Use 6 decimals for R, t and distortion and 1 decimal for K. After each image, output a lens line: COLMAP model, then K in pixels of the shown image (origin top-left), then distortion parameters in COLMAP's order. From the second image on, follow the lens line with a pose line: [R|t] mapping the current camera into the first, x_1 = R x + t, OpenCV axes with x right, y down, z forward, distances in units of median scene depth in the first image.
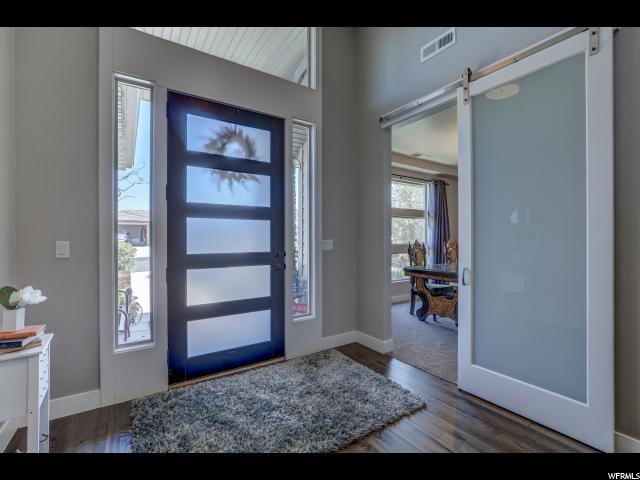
lens RADIAL K [[289.5, 0, 320.0], [0, 289.5, 240.0], [0, 0, 1]] dist [-0.014104, 0.000636]
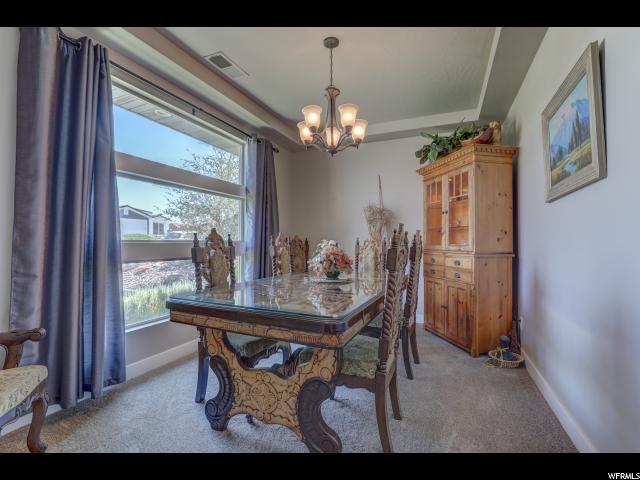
lens RADIAL K [[289.5, 0, 320.0], [0, 289.5, 240.0], [0, 0, 1]] dist [-0.014104, 0.000636]
pose [[0.837523, 0.010635, 0.546299, 0.214077], [-0.006256, 0.999932, -0.009874, 0.018879], [-0.546366, 0.004852, 0.837532, 0.503200]]
